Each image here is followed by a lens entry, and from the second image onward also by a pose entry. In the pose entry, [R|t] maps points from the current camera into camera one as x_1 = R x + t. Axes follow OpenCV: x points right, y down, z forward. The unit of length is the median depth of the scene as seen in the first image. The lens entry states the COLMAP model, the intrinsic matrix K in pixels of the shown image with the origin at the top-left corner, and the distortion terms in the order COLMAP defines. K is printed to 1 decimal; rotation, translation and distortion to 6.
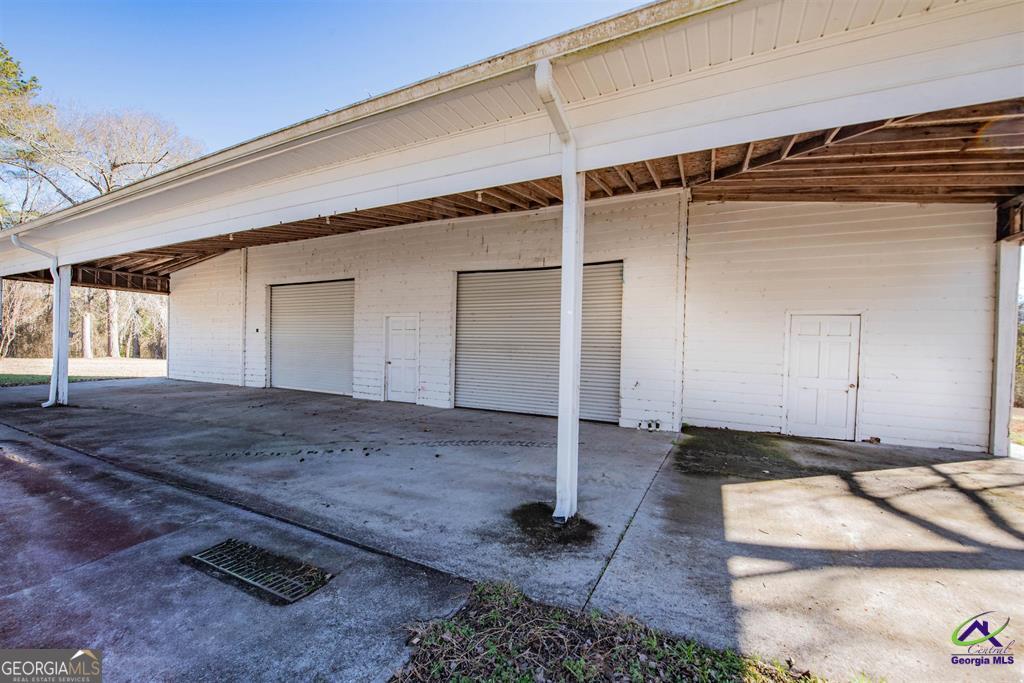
lens RADIAL K [[411.2, 0, 506.1], [0, 411.2, 350.0], [0, 0, 1]] dist [-0.011963, -0.003923]
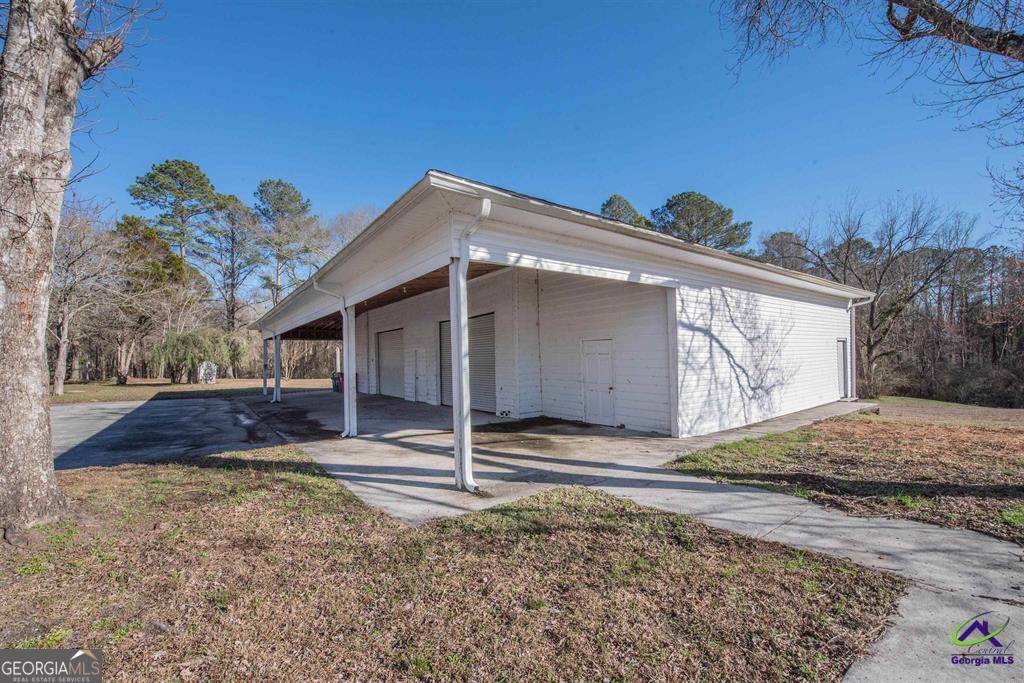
lens RADIAL K [[411.2, 0, 506.1], [0, 411.2, 350.0], [0, 0, 1]] dist [-0.011963, -0.003923]
pose [[0.894721, -0.050743, -0.443733, 0.888576], [0.034132, 0.998388, -0.045347, 0.005888], [0.445319, 0.025427, 0.895011, -0.365791]]
